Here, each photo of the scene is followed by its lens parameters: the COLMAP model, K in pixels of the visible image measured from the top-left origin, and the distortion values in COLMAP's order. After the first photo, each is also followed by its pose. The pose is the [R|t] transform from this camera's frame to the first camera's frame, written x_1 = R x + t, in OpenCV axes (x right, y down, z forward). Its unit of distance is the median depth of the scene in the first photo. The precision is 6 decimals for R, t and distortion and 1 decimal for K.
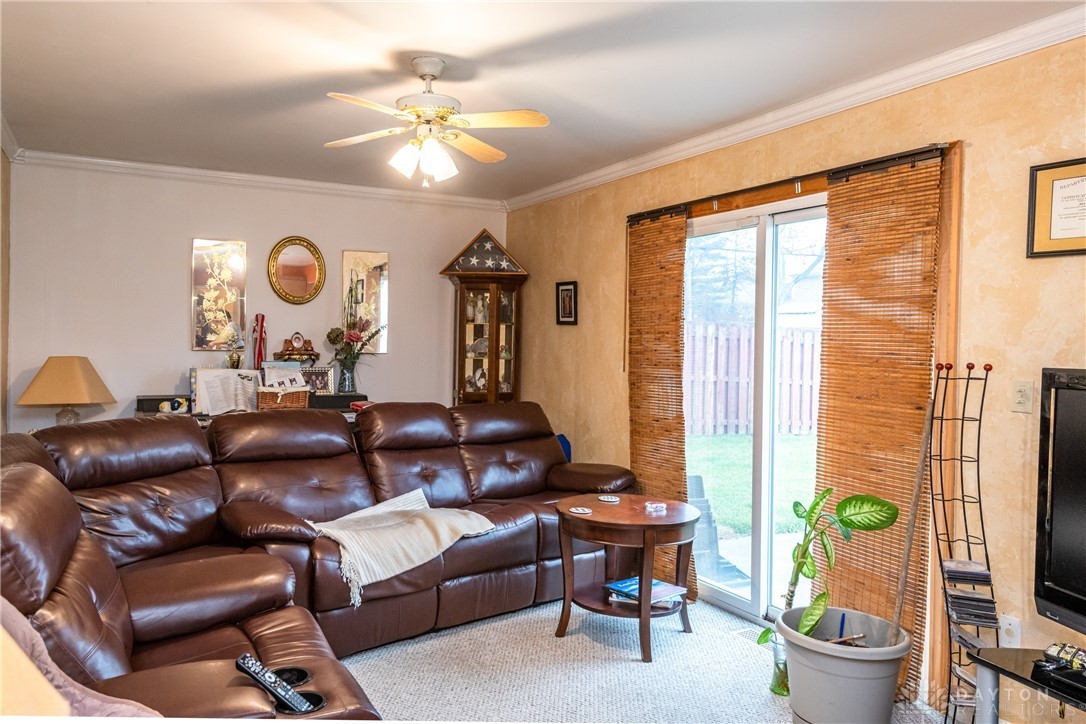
lens RADIAL K [[816.1, 0, 542.8], [0, 816.1, 361.4], [0, 0, 1]] dist [-0.005378, 0.001067]
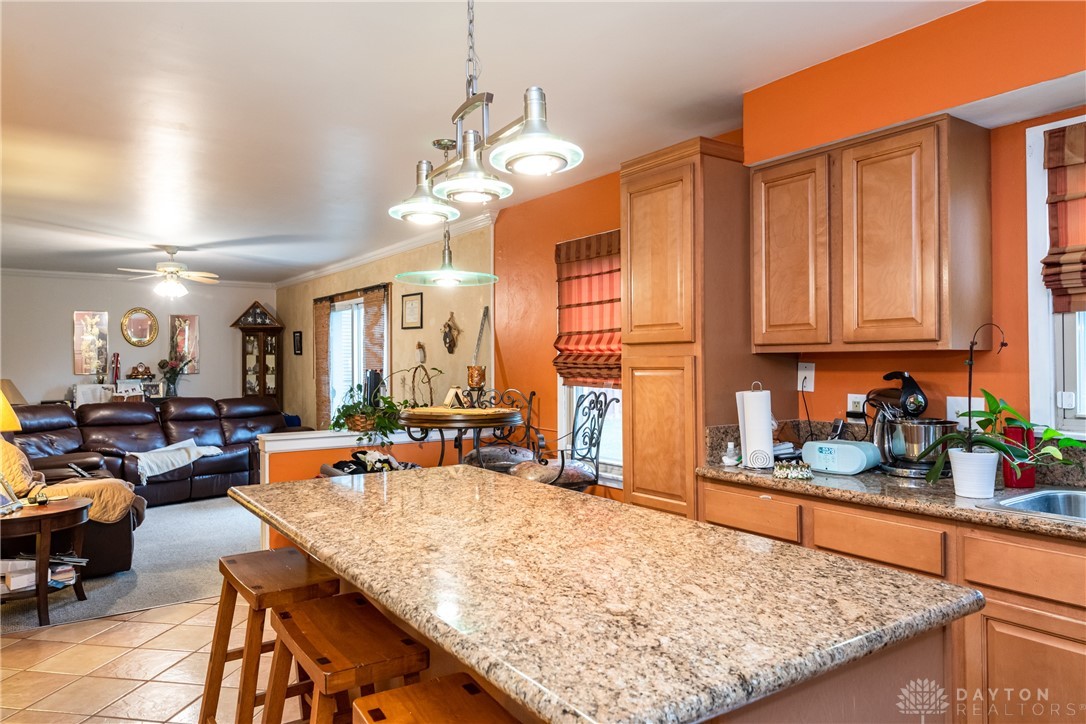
lens RADIAL K [[716.9, 0, 543.0], [0, 716.9, 362.0], [0, 0, 1]] dist [0.003615, -0.000949]
pose [[0.989797, -0.025340, 0.140213, 0.435426], [0.028390, 0.999401, -0.019790, 0.023041], [-0.139628, 0.023569, 0.989924, -0.832968]]
